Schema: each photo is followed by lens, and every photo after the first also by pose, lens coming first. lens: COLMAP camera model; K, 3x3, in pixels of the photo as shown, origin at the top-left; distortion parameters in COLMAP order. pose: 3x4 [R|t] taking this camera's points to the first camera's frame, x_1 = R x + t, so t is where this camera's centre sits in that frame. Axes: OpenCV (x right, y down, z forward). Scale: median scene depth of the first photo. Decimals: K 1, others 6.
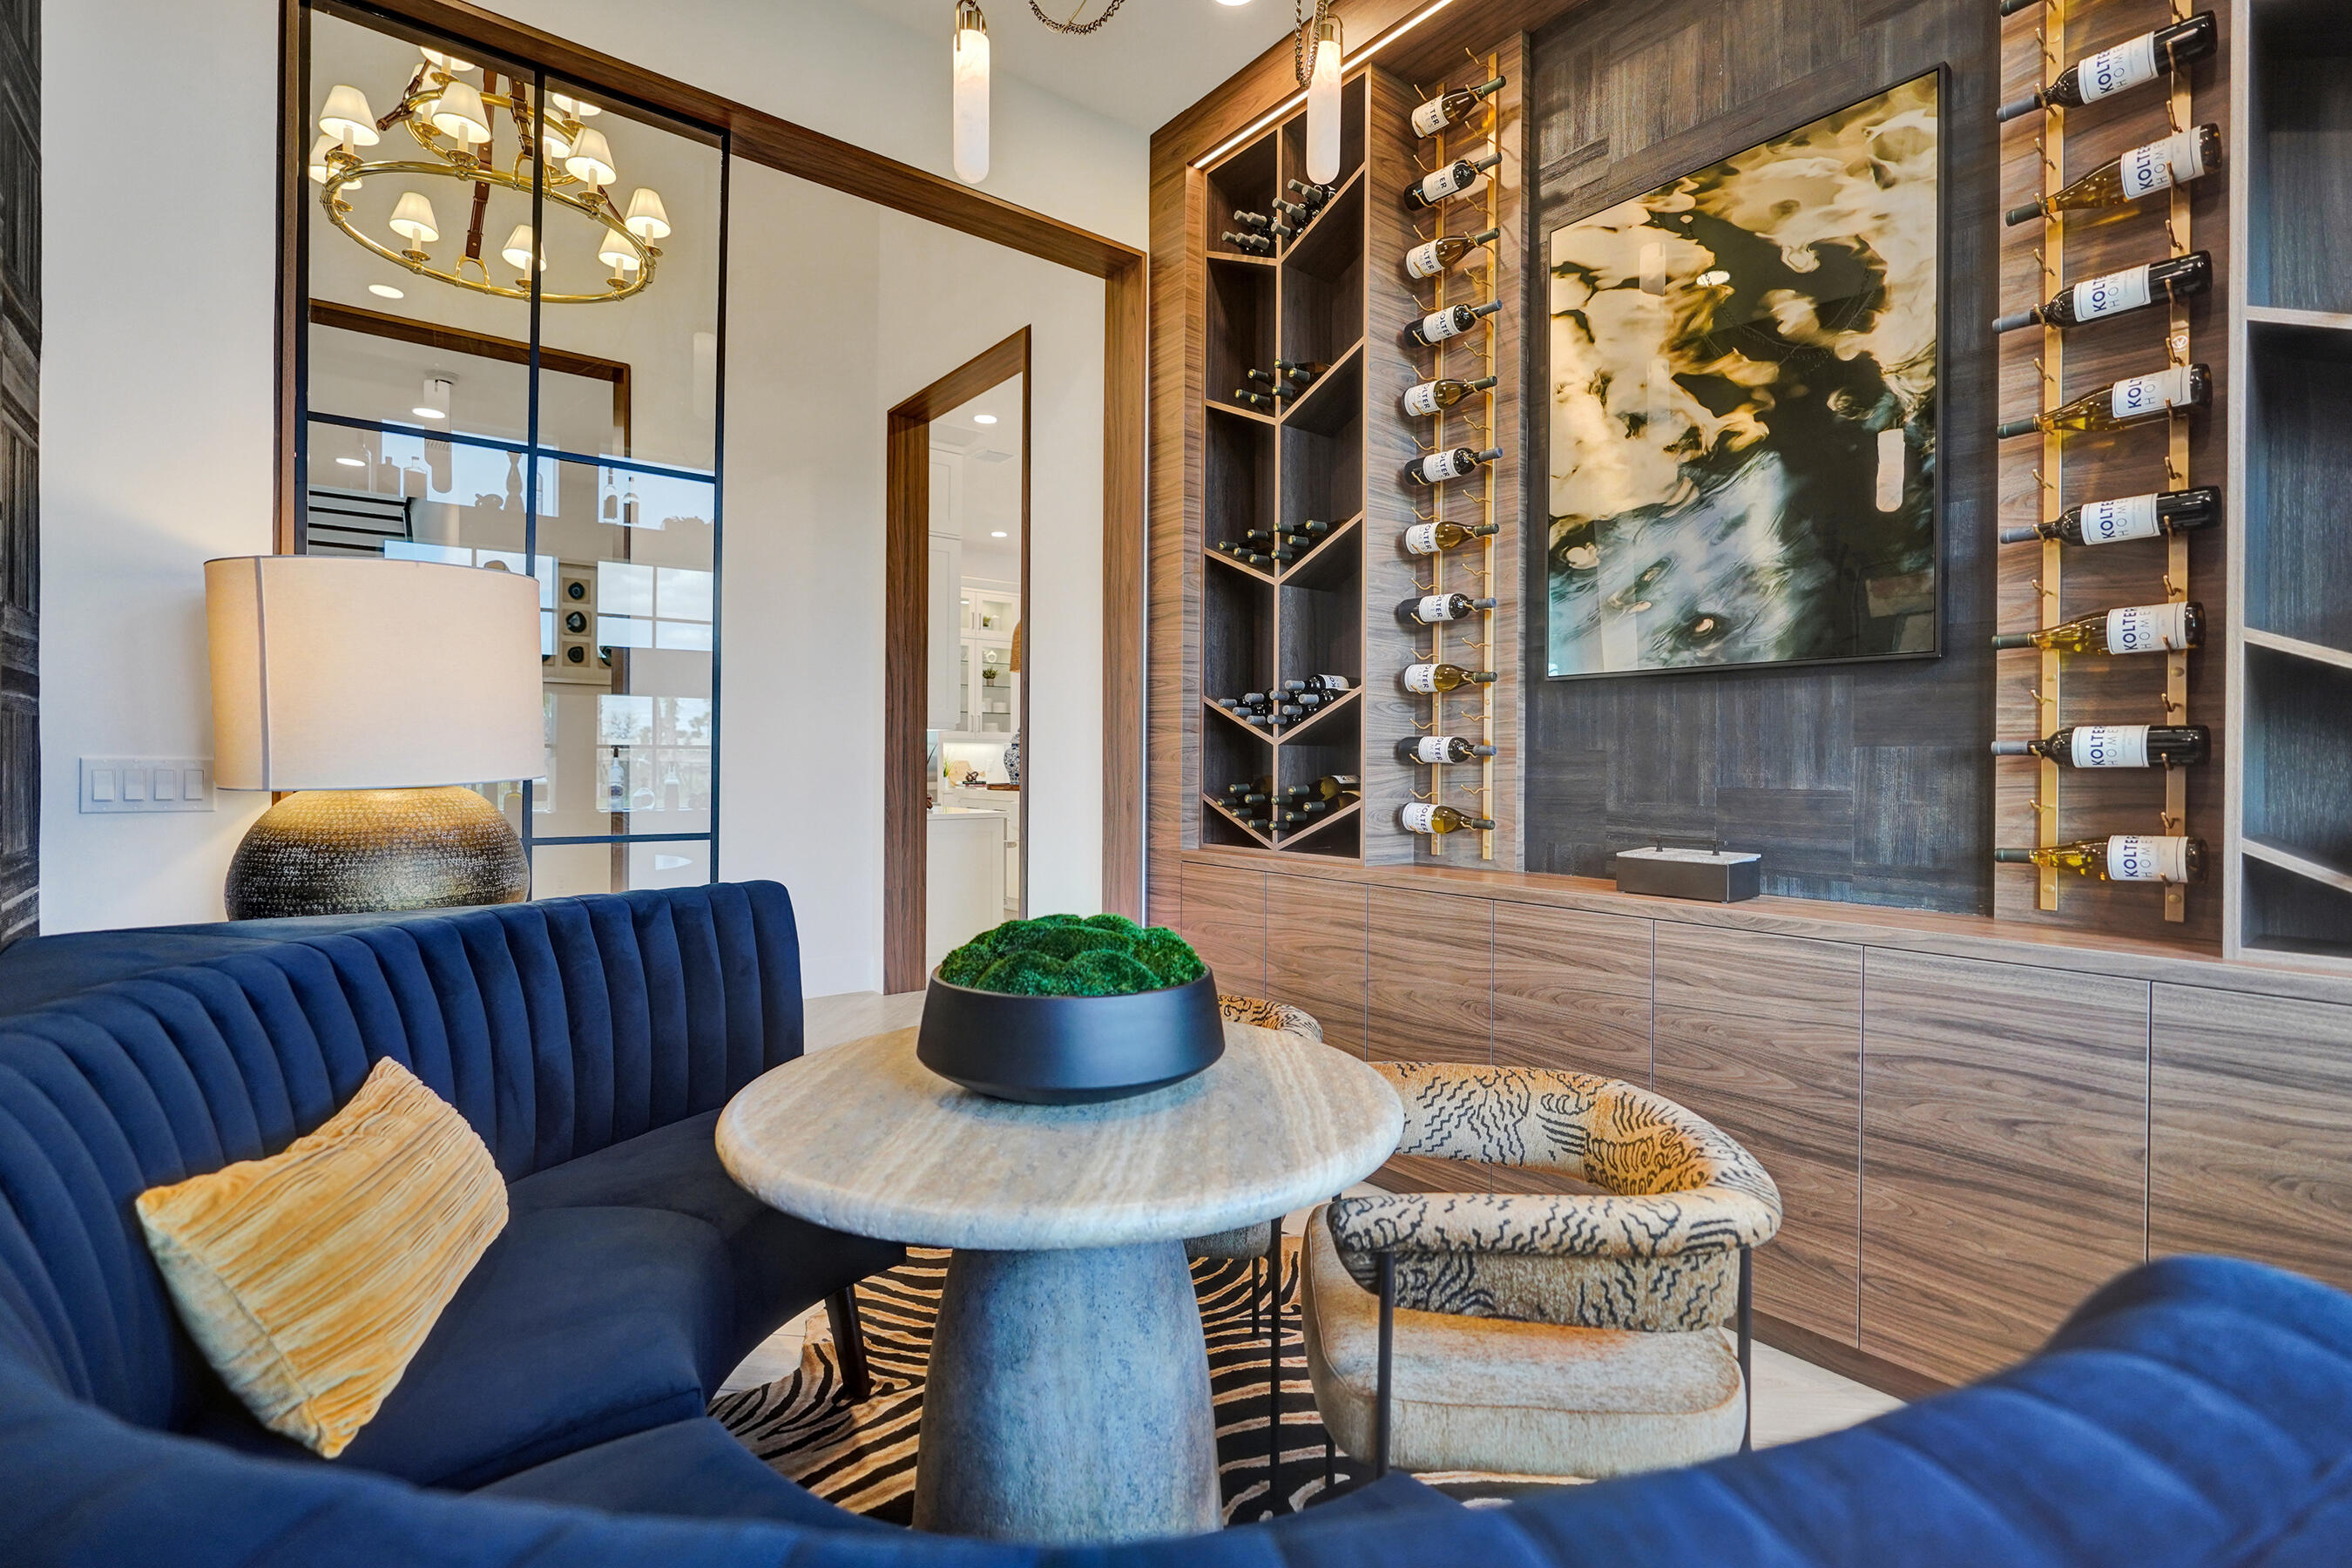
lens RADIAL K [[1081.5, 0, 1174.1], [0, 1081.5, 762.3], [0, 0, 1]] dist [-0.000753, -0.000033]
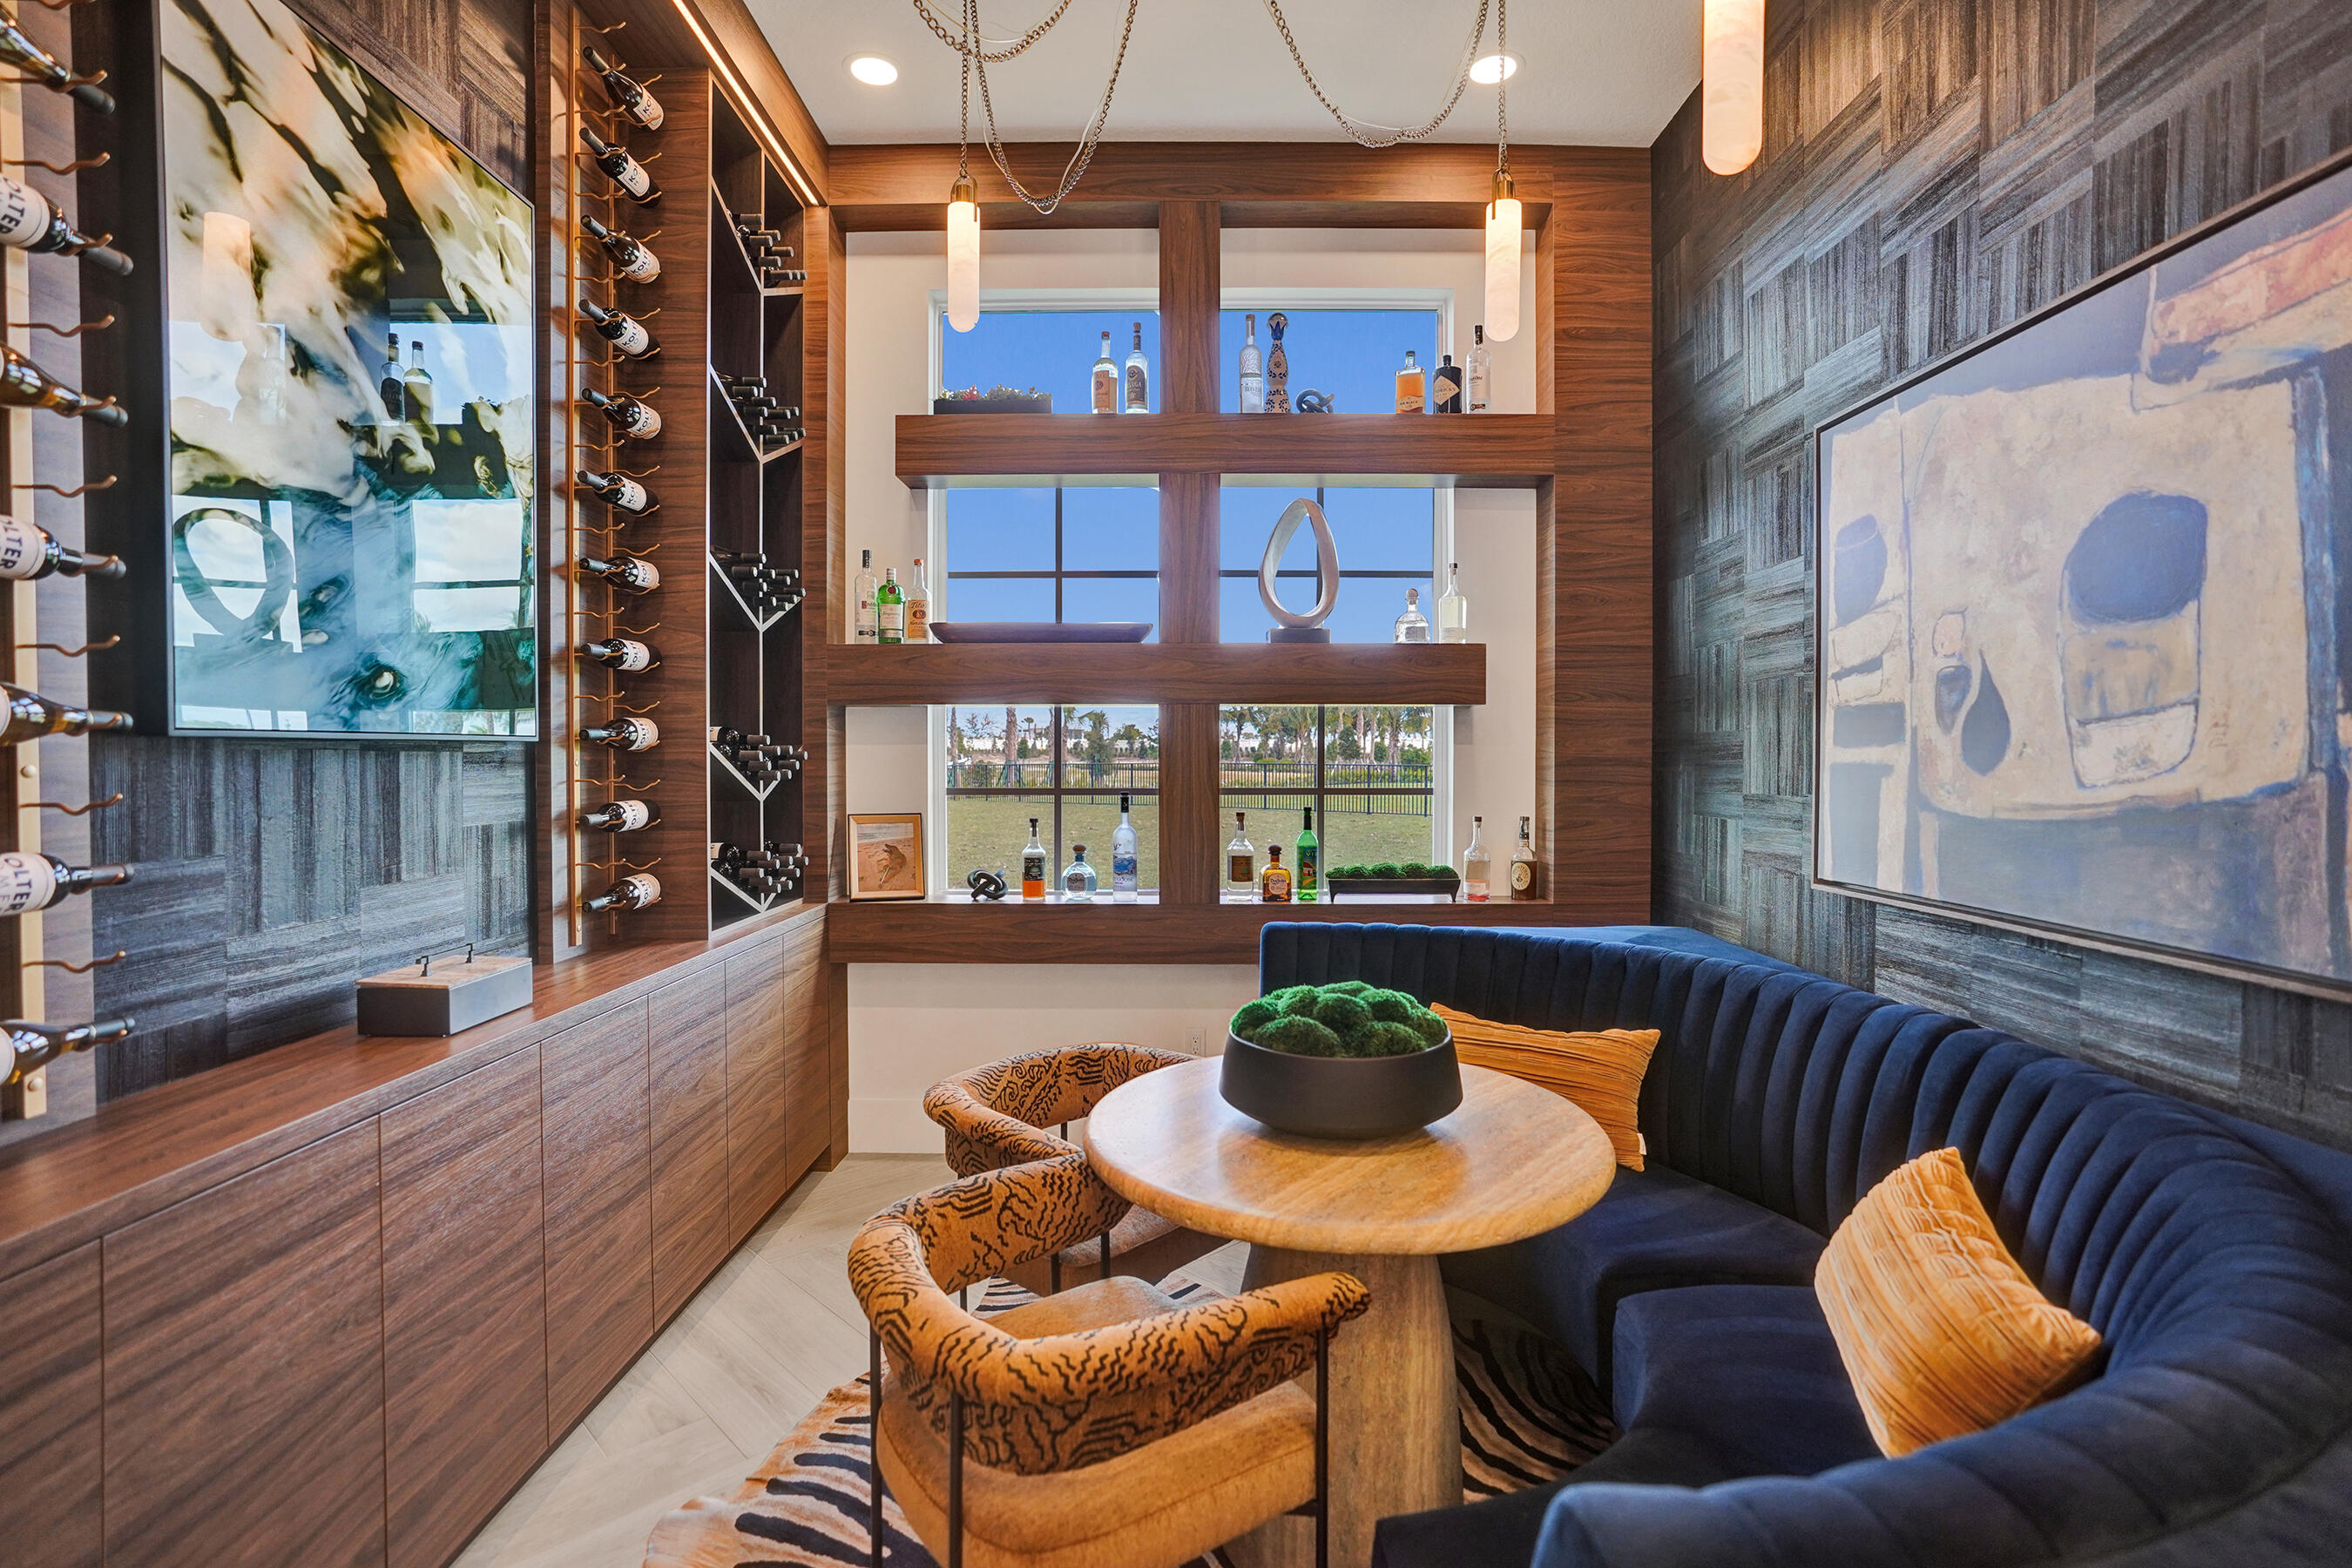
lens RADIAL K [[1081.5, 0, 1174.1], [0, 1081.5, 762.3], [0, 0, 1]] dist [-0.000753, -0.000033]
pose [[-0.769838, -0.013858, 0.638088, -0.432618], [-0.007512, 0.999892, 0.012653, -0.080055], [-0.638195, 0.004947, -0.769859, 1.214189]]
